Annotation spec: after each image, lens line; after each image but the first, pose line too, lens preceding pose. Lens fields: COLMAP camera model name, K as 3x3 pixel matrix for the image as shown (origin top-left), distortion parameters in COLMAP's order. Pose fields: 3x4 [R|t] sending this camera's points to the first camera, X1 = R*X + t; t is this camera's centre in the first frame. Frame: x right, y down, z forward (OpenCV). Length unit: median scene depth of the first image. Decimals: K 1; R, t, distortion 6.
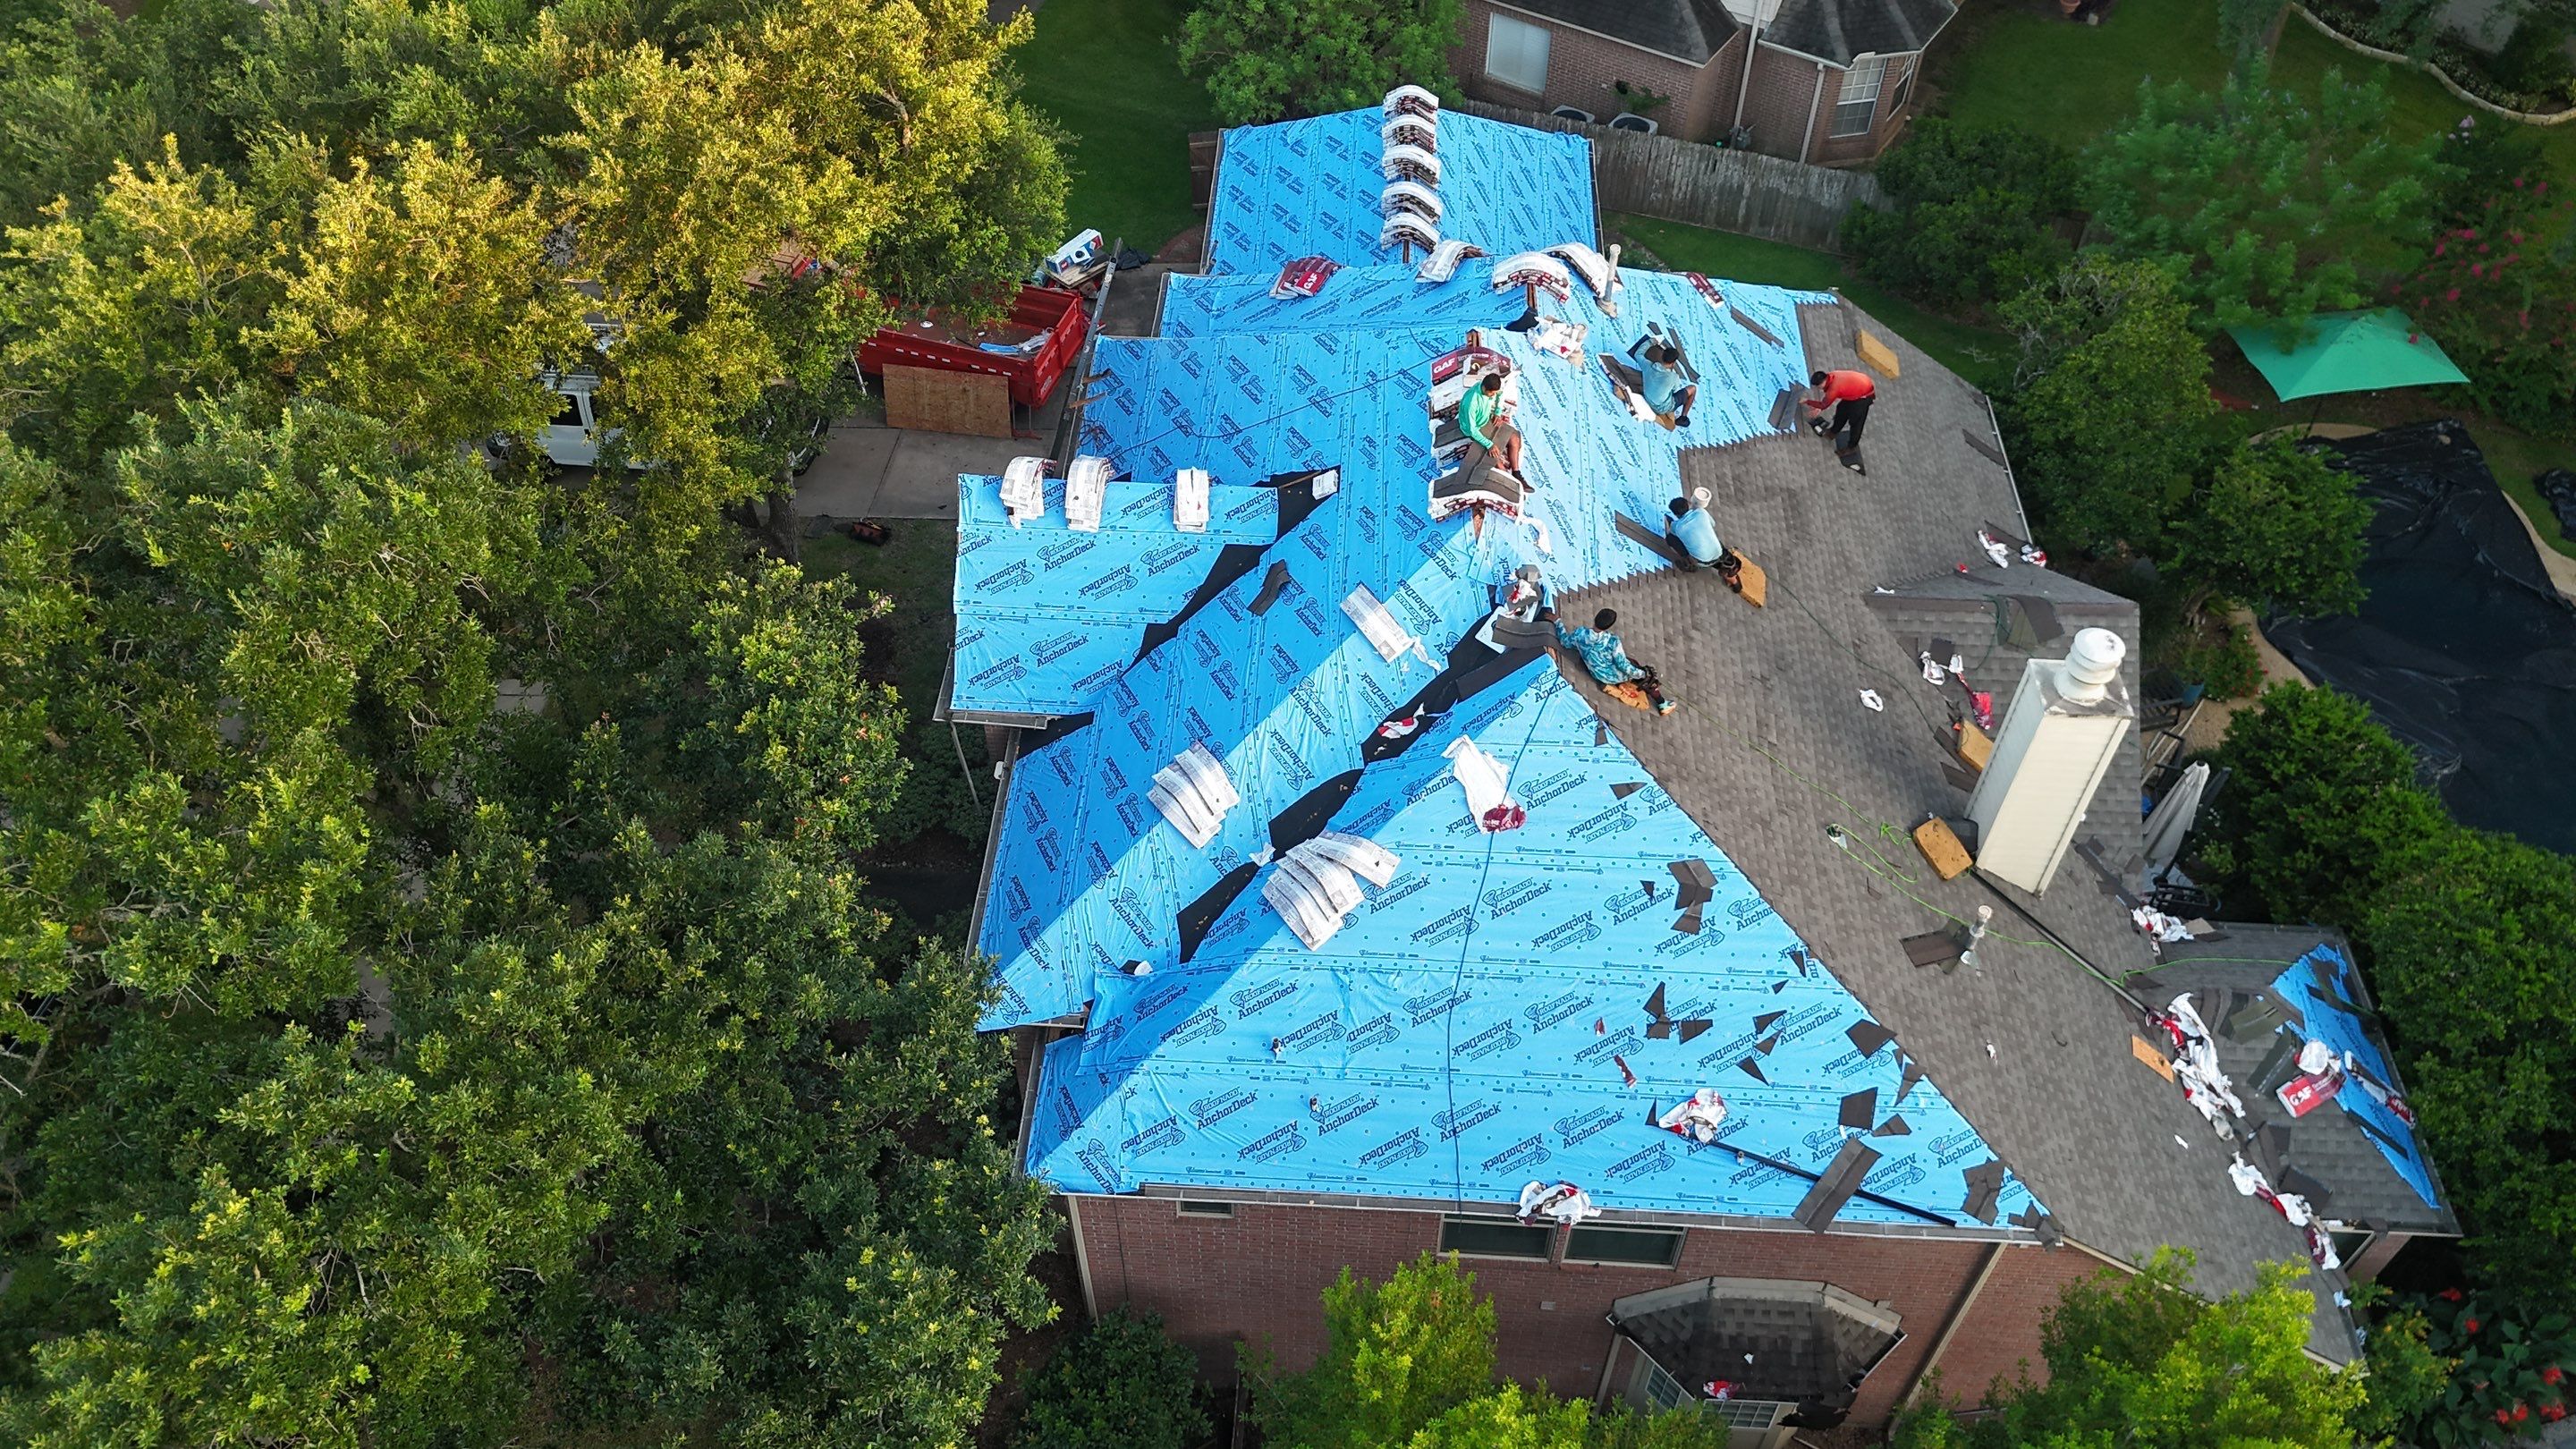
lens RADIAL K [[1859.0, 0, 1288.0], [0, 1859.0, 724.5], [0, 0, 1]] dist [0.017728, -0.002958]
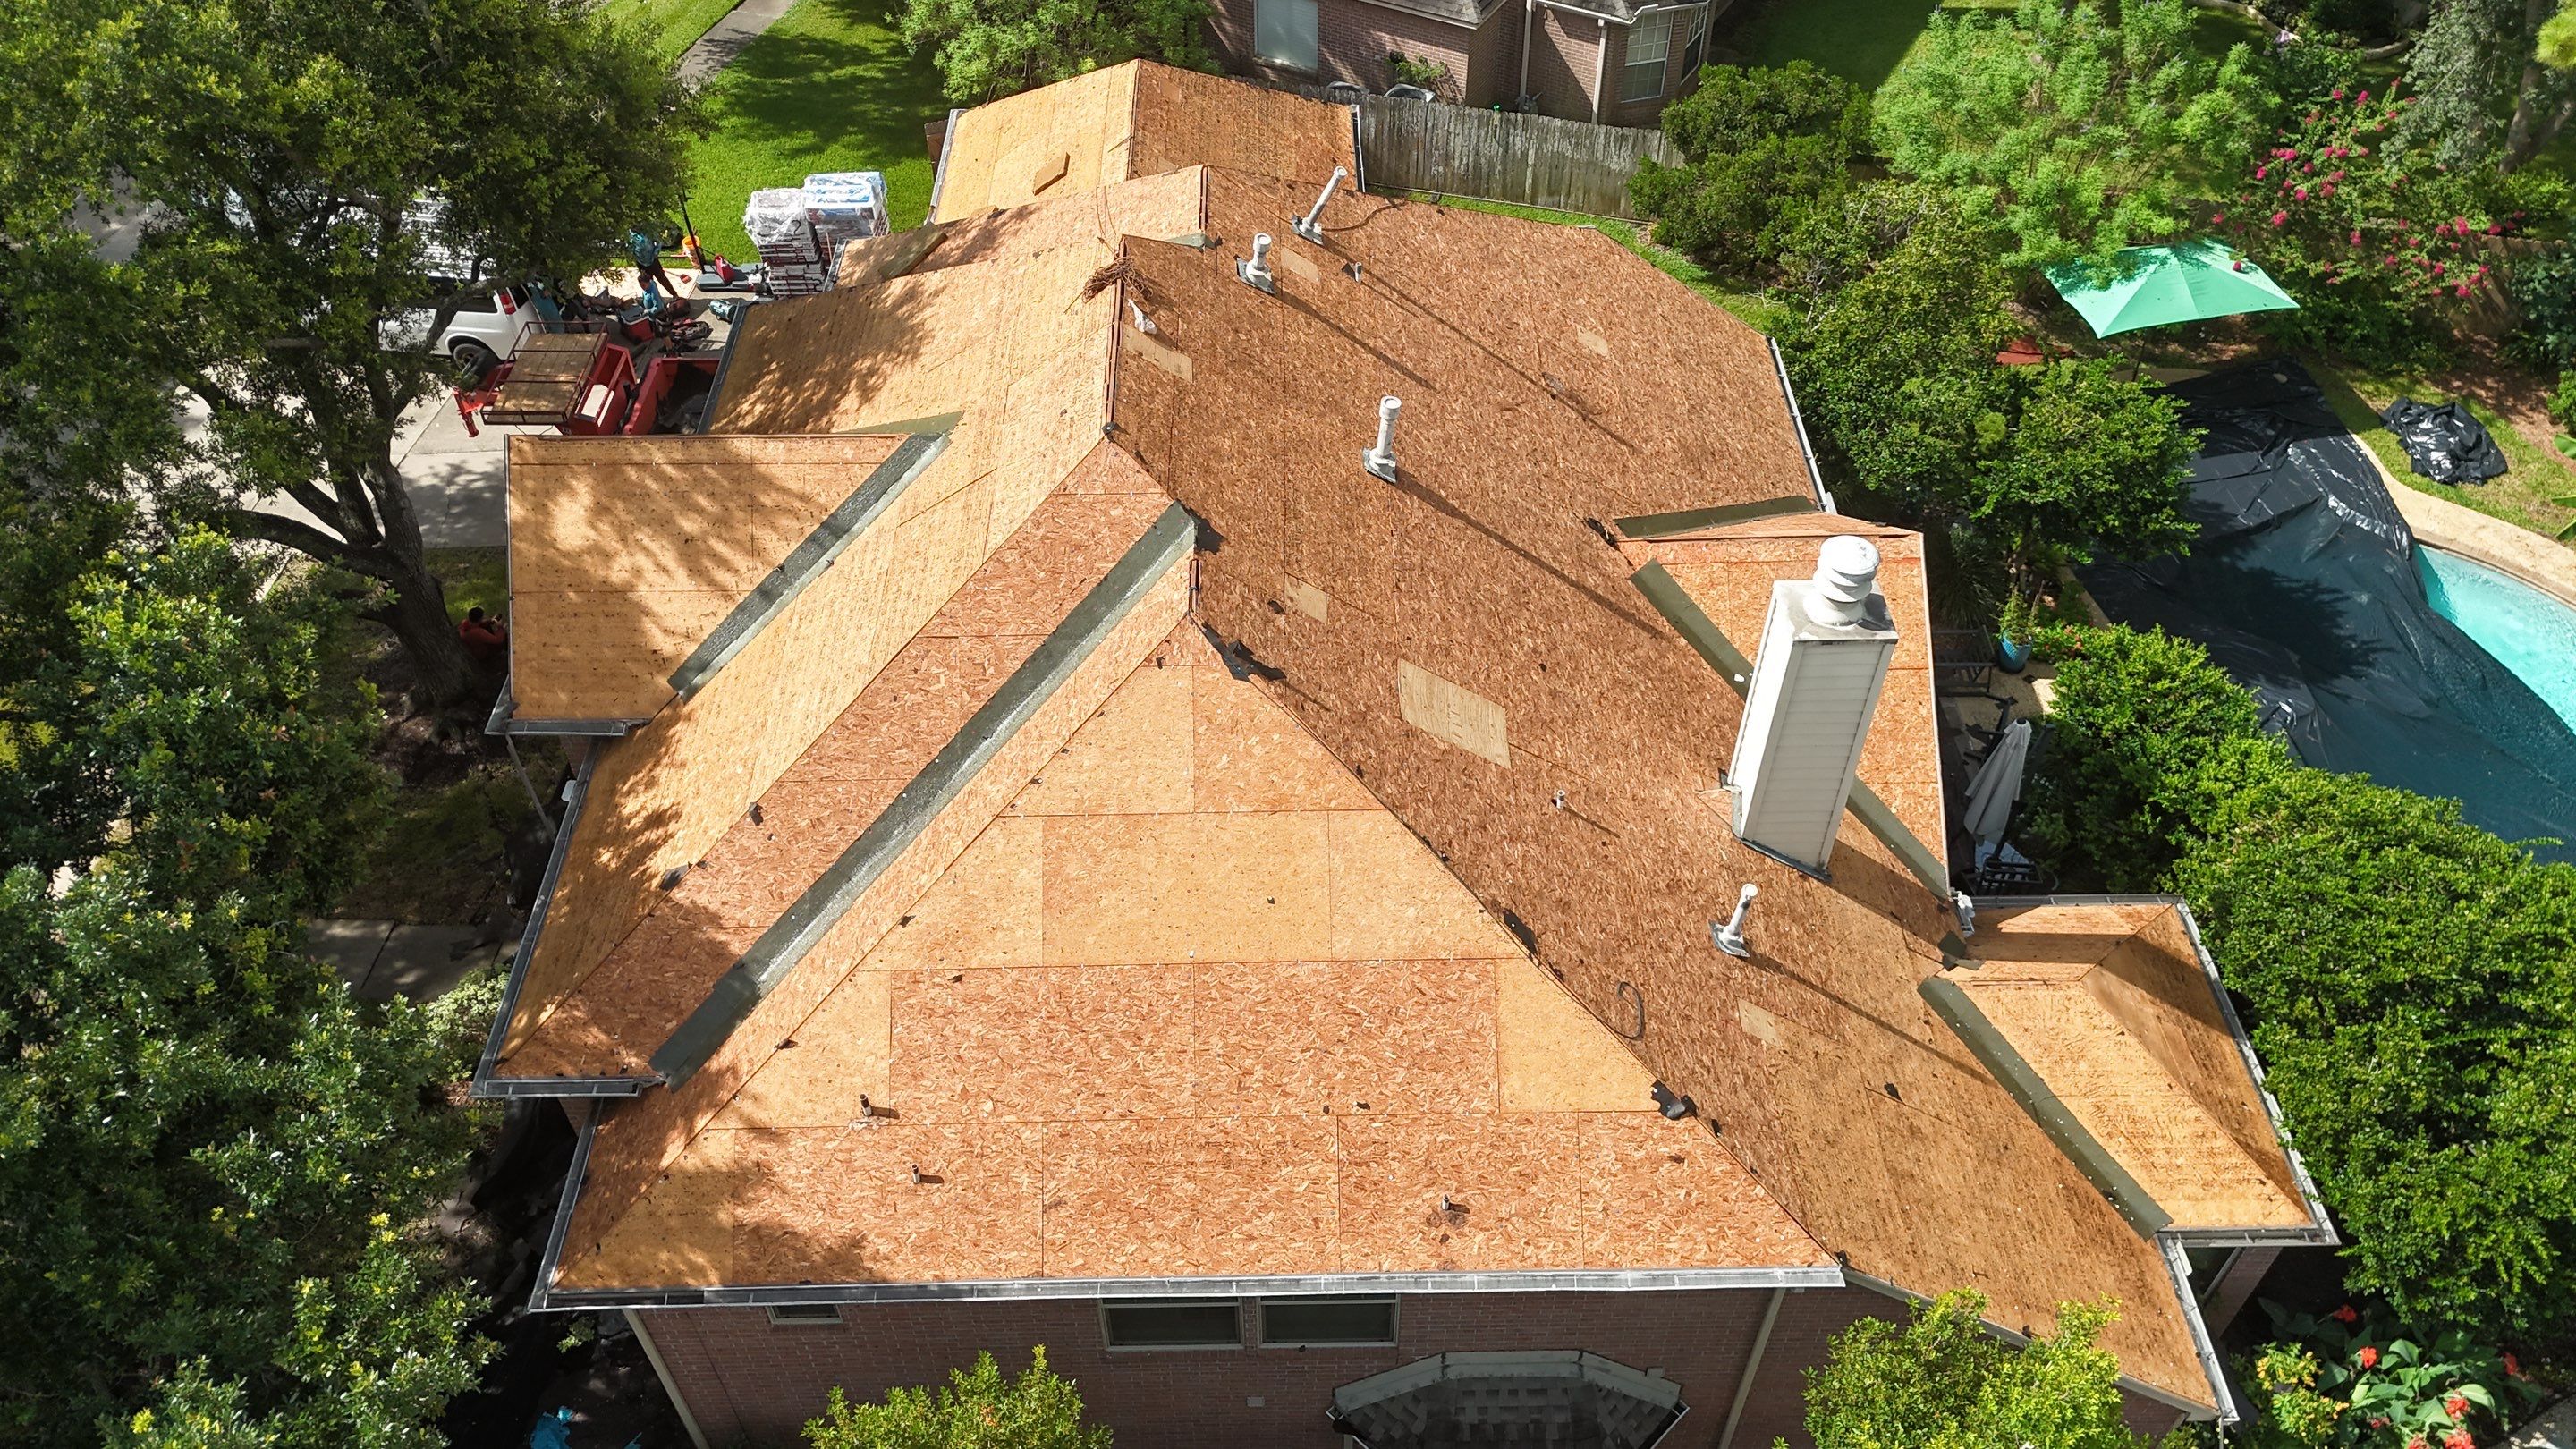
lens RADIAL K [[1877.7, 0, 1288.0], [0, 1877.7, 724.5], [0, 0, 1]] dist [0.032254, -0.003659]
pose [[0.997503, -0.054135, 0.045347, 0.126413], [0.055966, 0.997626, -0.040132, 0.047261], [-0.043067, 0.042570, 0.998165, 0.154058]]
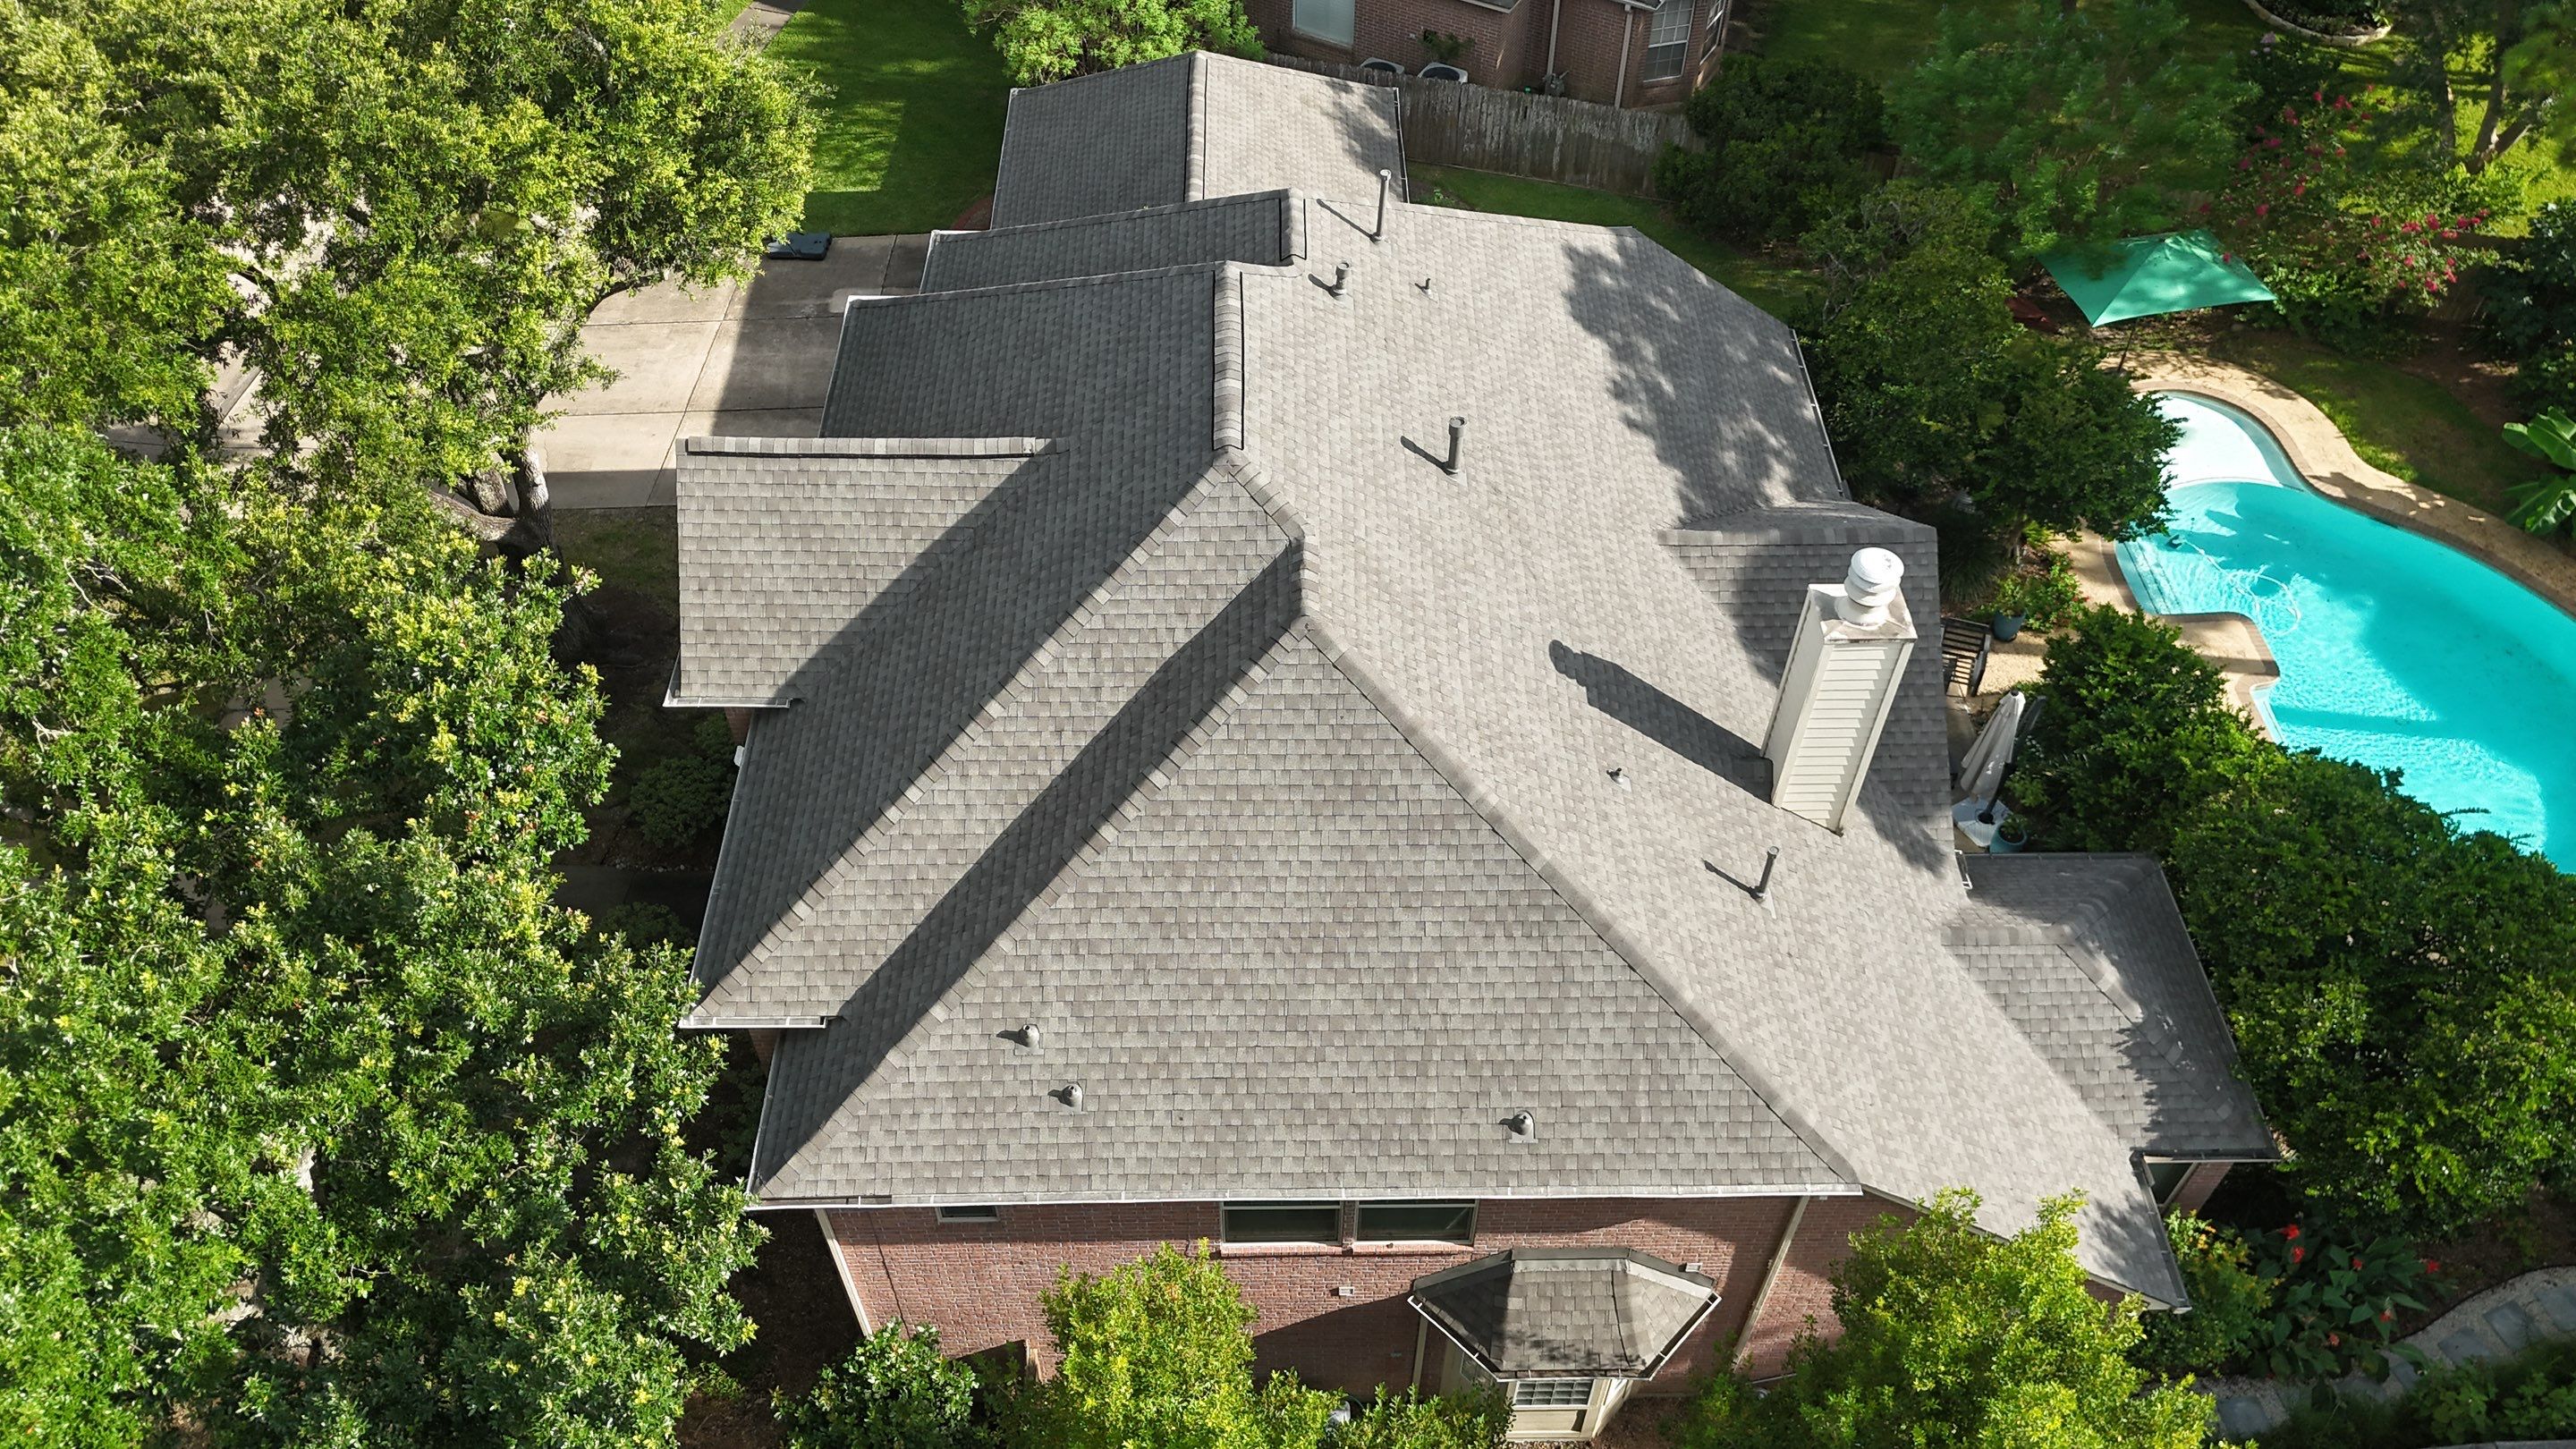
lens RADIAL K [[1871.3, 0, 1288.0], [0, 1871.3, 724.5], [0, 0, 1]] dist [0.028453, -0.004059]
pose [[0.997446, -0.048322, 0.052603, 0.070780], [0.048206, 0.998831, 0.003480, 0.018844], [-0.052709, -0.000935, 0.998609, 0.048800]]
